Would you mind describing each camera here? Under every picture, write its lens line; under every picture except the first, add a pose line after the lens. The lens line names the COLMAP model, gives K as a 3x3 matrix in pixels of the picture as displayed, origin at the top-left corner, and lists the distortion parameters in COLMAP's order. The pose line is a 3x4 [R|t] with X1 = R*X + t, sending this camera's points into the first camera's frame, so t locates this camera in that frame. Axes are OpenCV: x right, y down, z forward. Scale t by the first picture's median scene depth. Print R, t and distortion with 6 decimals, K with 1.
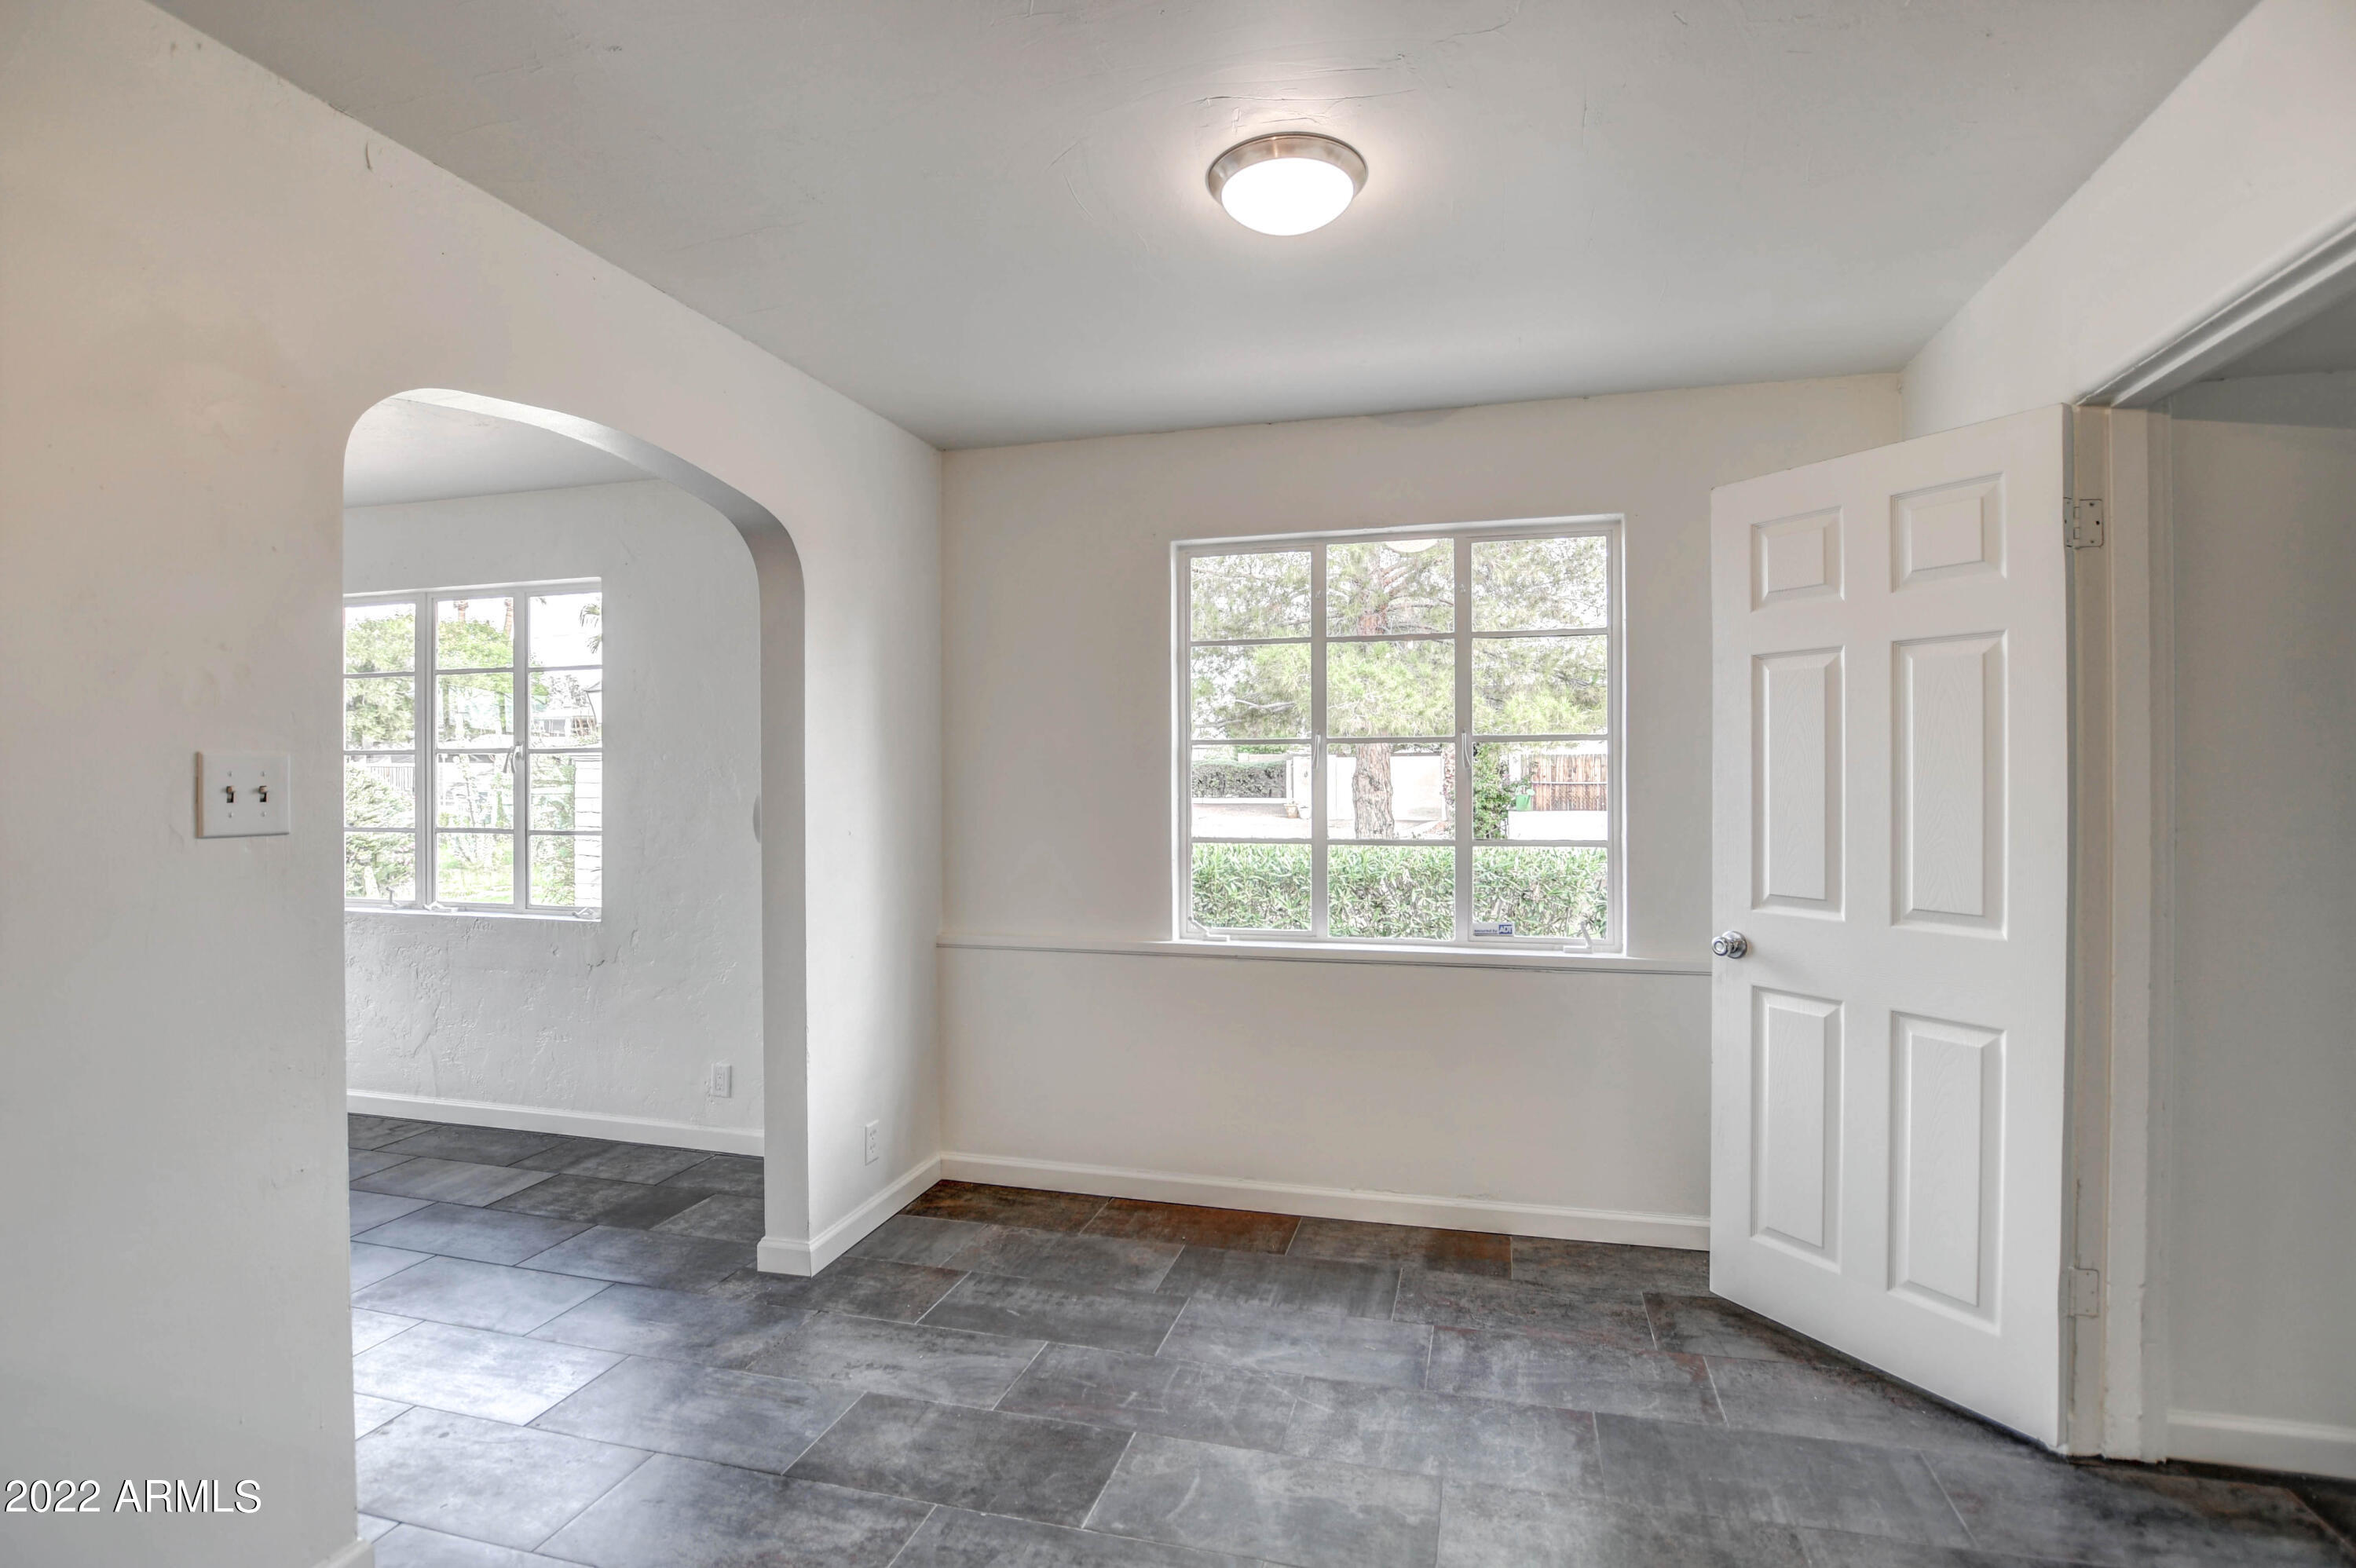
lens RADIAL K [[1242.3, 0, 1047.8], [0, 1242.3, 777.5], [0, 0, 1]] dist [-0.022399, -0.000298]
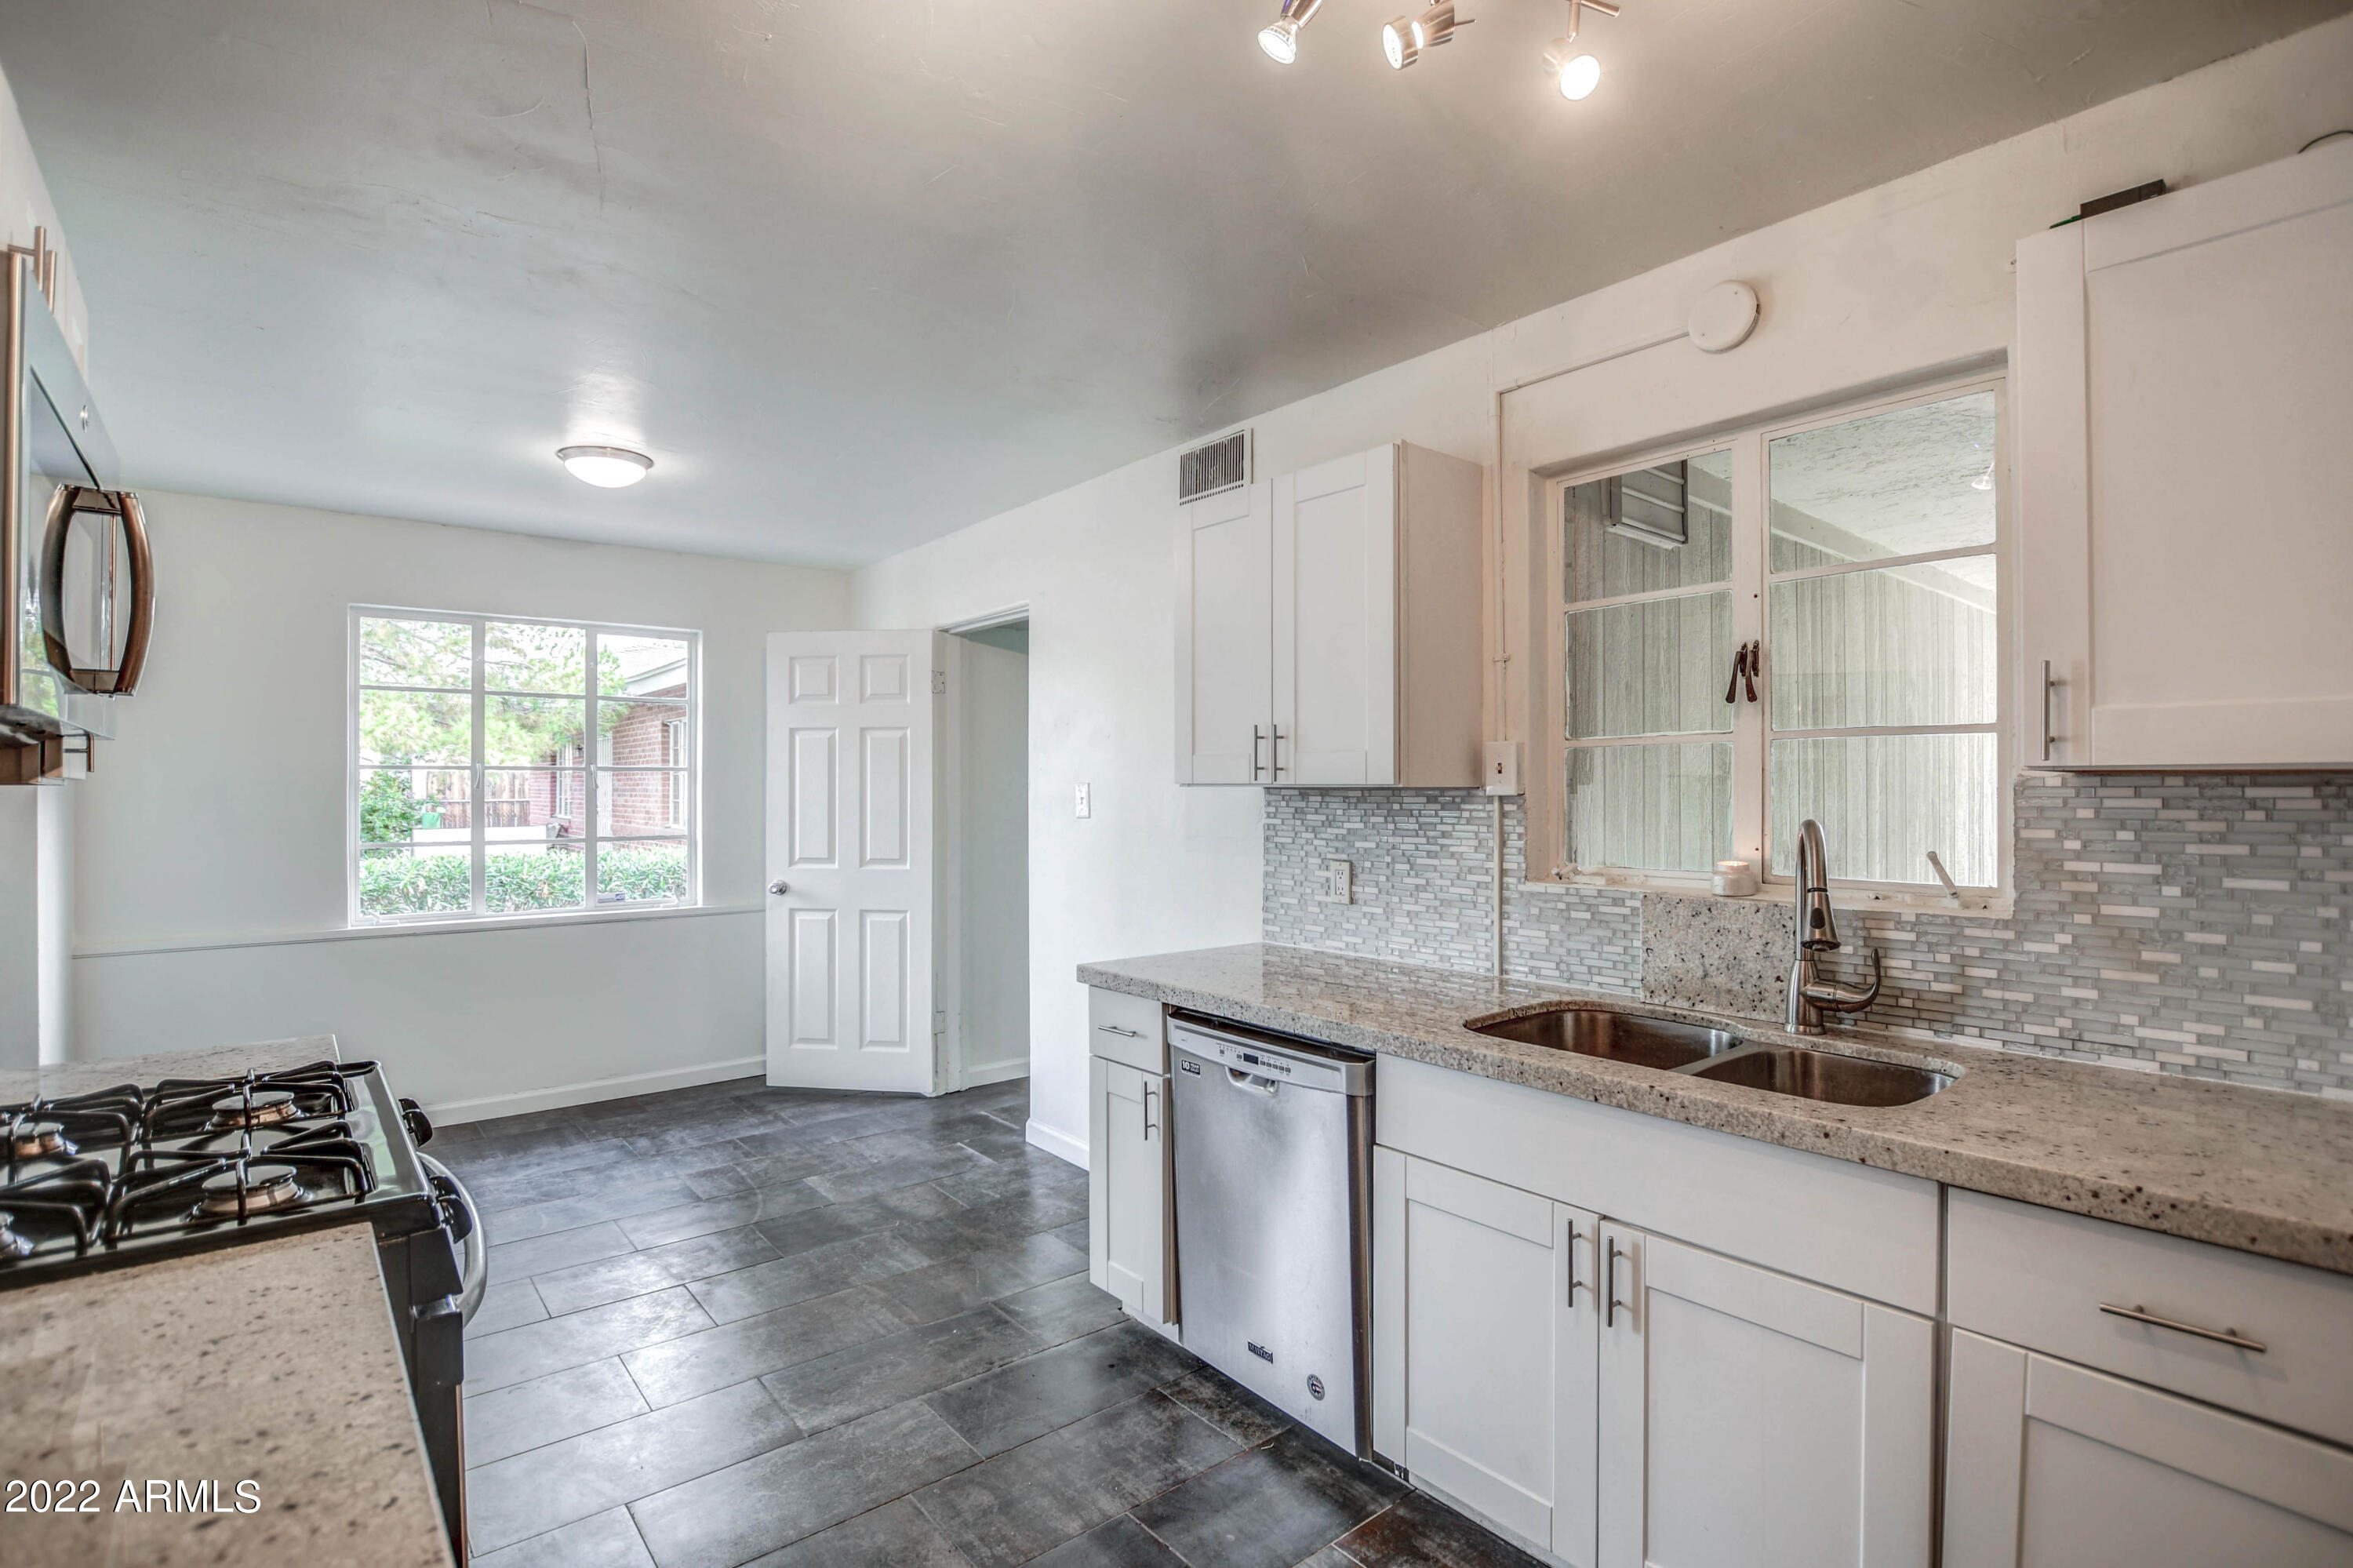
lens RADIAL K [[1120.2, 0, 1178.6], [0, 1120.2, 786.7], [0, 0, 1]] dist [-0.034447, 0.004619]
pose [[0.574089, 0.004025, 0.818783, -0.447023], [0.002012, 0.999978, -0.006326, -0.000618], [-0.818790, 0.005279, 0.574068, -0.418353]]
